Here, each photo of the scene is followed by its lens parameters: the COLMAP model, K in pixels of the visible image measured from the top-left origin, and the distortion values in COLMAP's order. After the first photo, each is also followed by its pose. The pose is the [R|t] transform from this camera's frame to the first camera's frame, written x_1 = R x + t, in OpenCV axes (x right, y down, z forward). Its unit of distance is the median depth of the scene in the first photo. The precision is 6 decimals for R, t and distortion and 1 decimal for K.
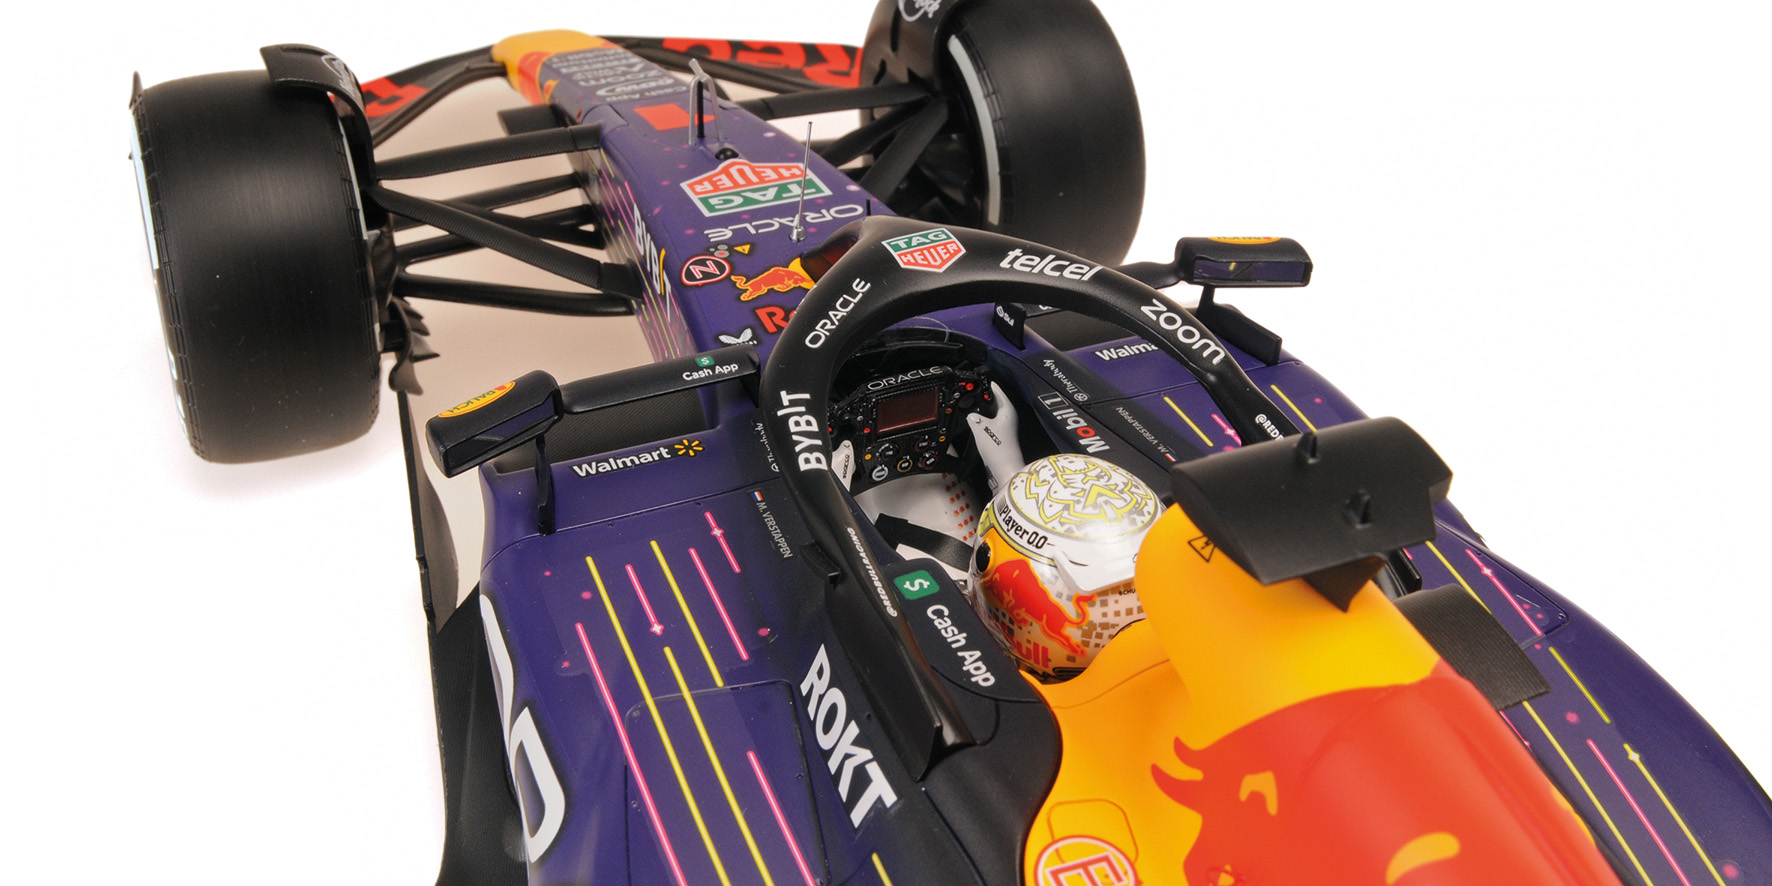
lens RADIAL K [[1911.2, 0, 884.2], [0, 1911.2, 406.1], [0, 0, 1]] dist [-0.159490, 0.013785]
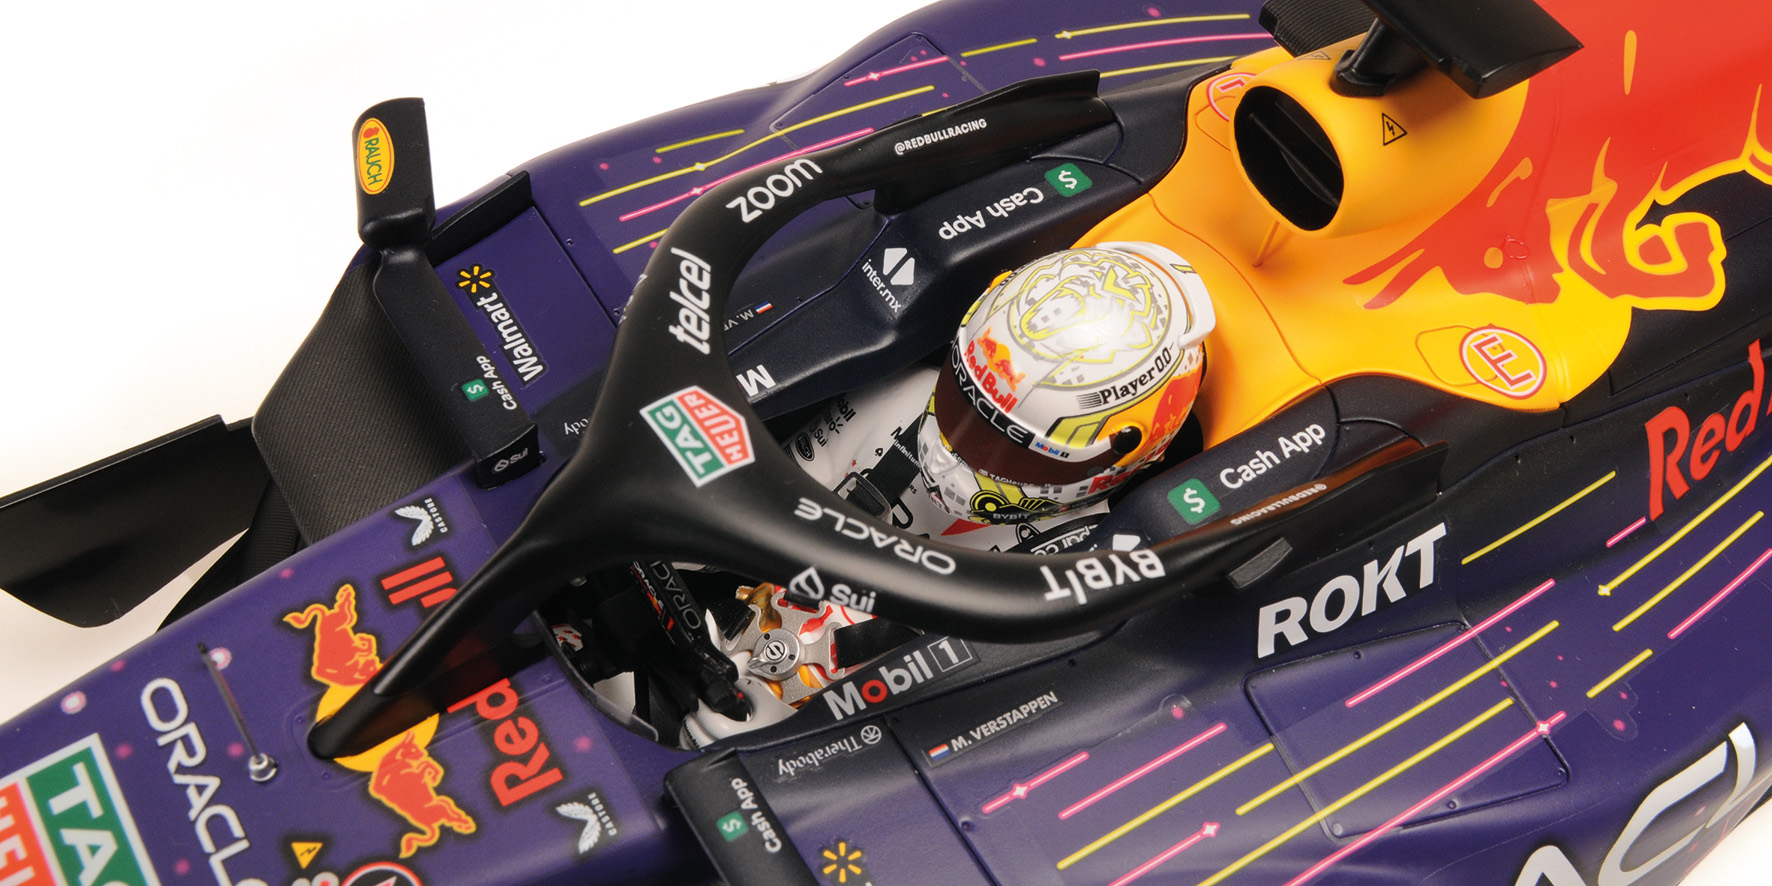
lens RADIAL K [[1911.2, 0, 884.2], [0, 1911.2, 406.1], [0, 0, 1]] dist [-0.159490, 0.013785]
pose [[-0.172855, -0.813135, 0.555818, -0.370723], [0.438258, 0.441875, 0.782737, -0.609522], [-0.882072, 0.378891, 0.279982, 0.783059]]
